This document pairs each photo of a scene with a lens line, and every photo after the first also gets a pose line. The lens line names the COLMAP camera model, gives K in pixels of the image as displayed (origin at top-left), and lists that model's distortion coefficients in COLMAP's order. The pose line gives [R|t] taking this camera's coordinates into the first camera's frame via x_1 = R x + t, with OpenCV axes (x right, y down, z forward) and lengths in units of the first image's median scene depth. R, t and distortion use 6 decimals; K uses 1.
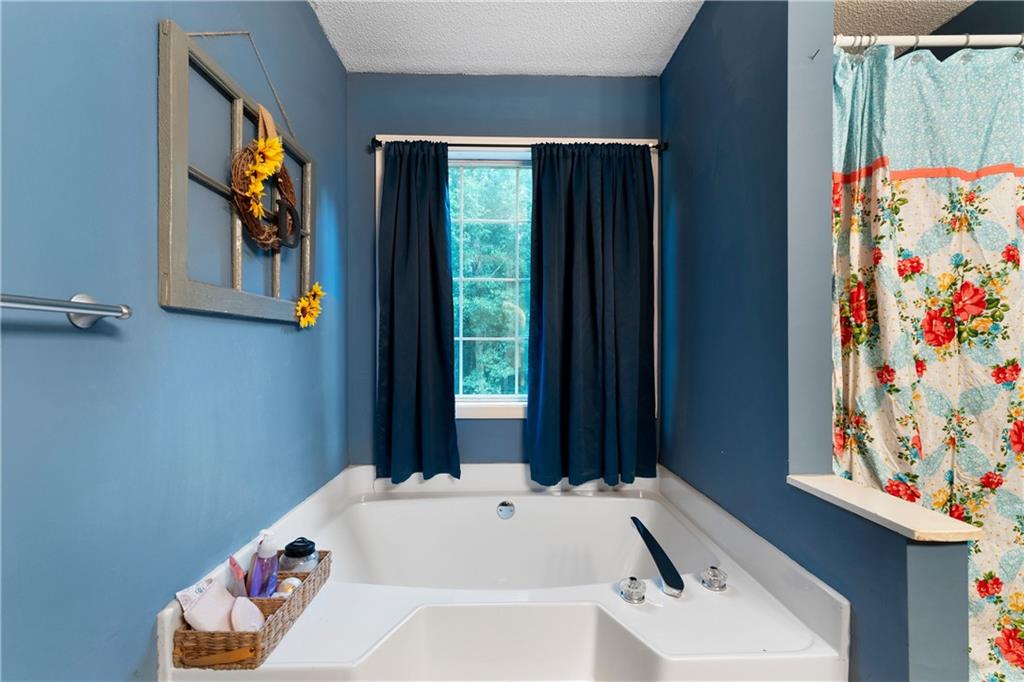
lens RADIAL K [[440.3, 0, 511.8], [0, 440.3, 359.2], [0, 0, 1]] dist [-0.001348, -0.000142]
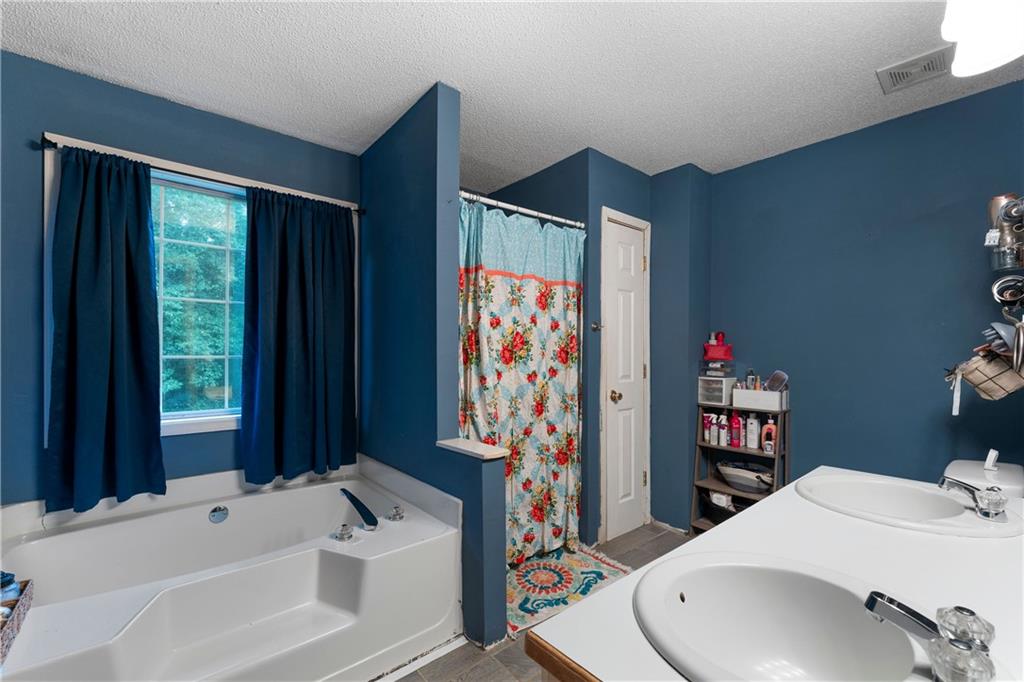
lens RADIAL K [[415.5, 0, 512.0], [0, 415.5, 341.0], [0, 0, 1]] dist [-0.000103, -0.000409]
pose [[0.771184, 0.022322, 0.636221, -0.169099], [0.015822, 0.998404, -0.054207, -0.031890], [-0.636416, 0.051870, 0.769600, -0.410335]]
